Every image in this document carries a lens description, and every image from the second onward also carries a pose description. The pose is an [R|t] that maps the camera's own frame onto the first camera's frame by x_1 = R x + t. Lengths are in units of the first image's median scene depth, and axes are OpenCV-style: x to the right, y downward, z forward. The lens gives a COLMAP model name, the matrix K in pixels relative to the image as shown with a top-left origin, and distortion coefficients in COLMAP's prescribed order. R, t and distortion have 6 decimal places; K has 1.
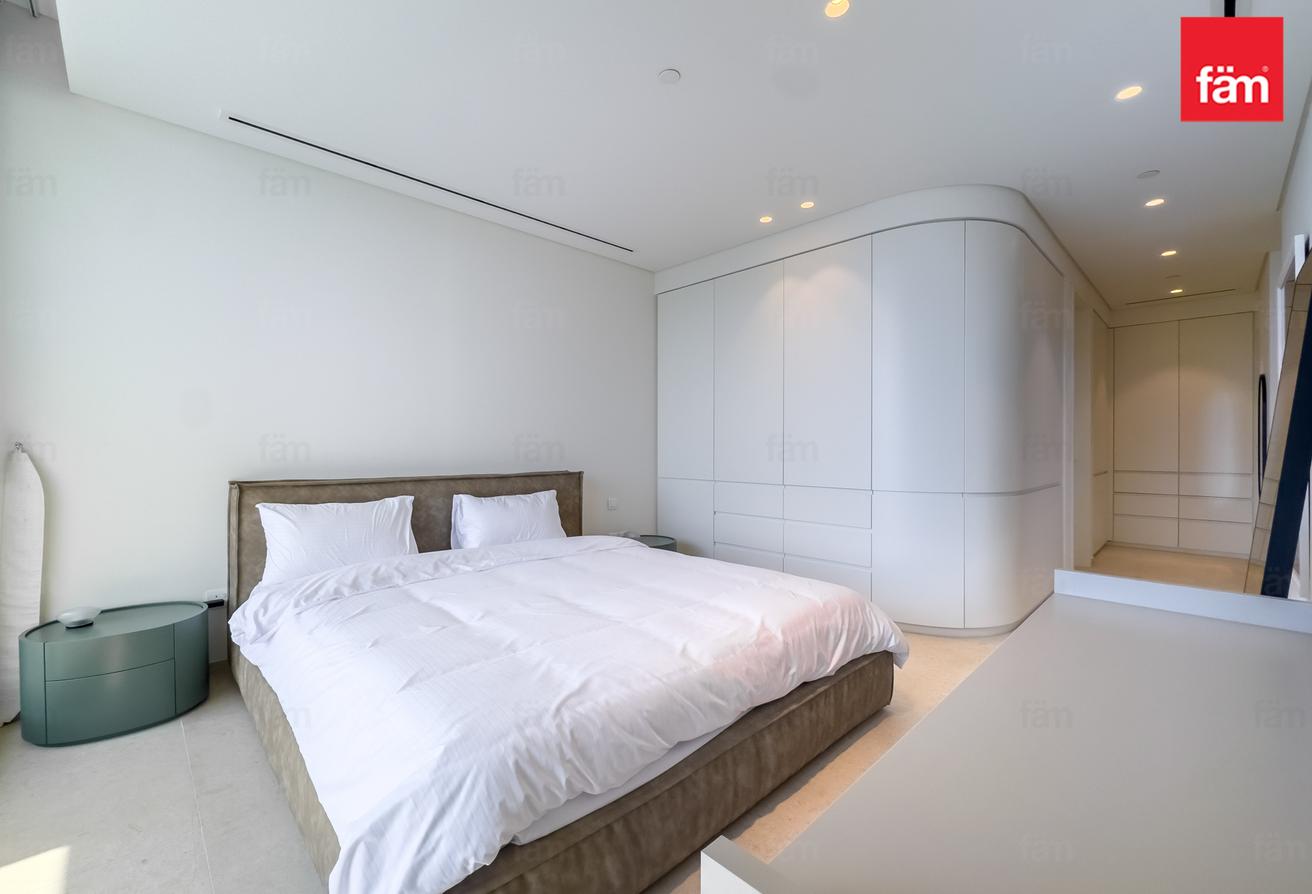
lens RADIAL K [[537.7, 0, 616.8], [0, 537.7, 457.0], [0, 0, 1]] dist [-0.012844, 0.001650]
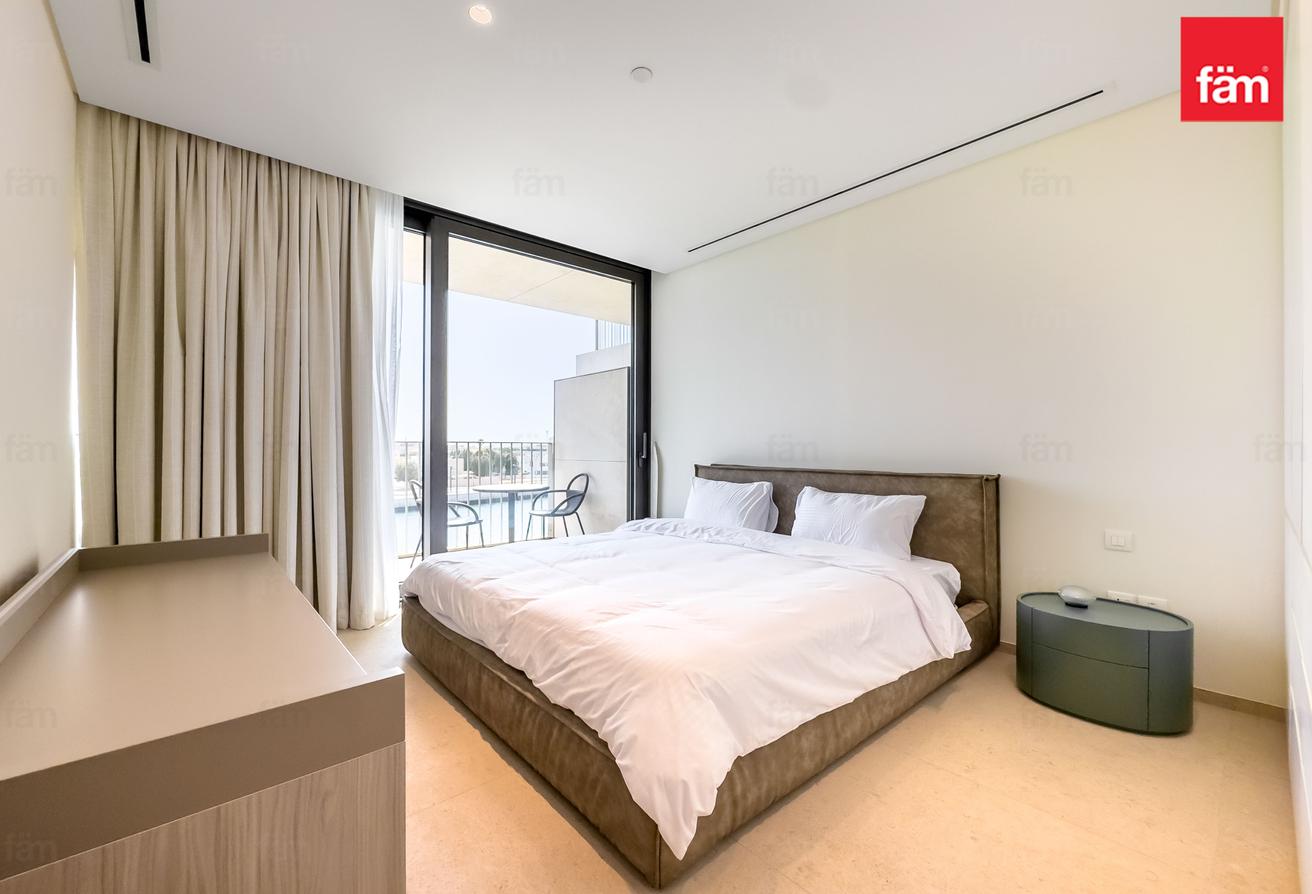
lens RADIAL K [[537.7, 0, 659.9], [0, 537.7, 444.6], [0, 0, 1]] dist [-0.012844, 0.001650]
pose [[-0.007602, -0.003720, -0.999964, 0.768708], [-0.021161, 0.999770, -0.003559, -0.002285], [0.999747, 0.021133, -0.007679, 0.716327]]
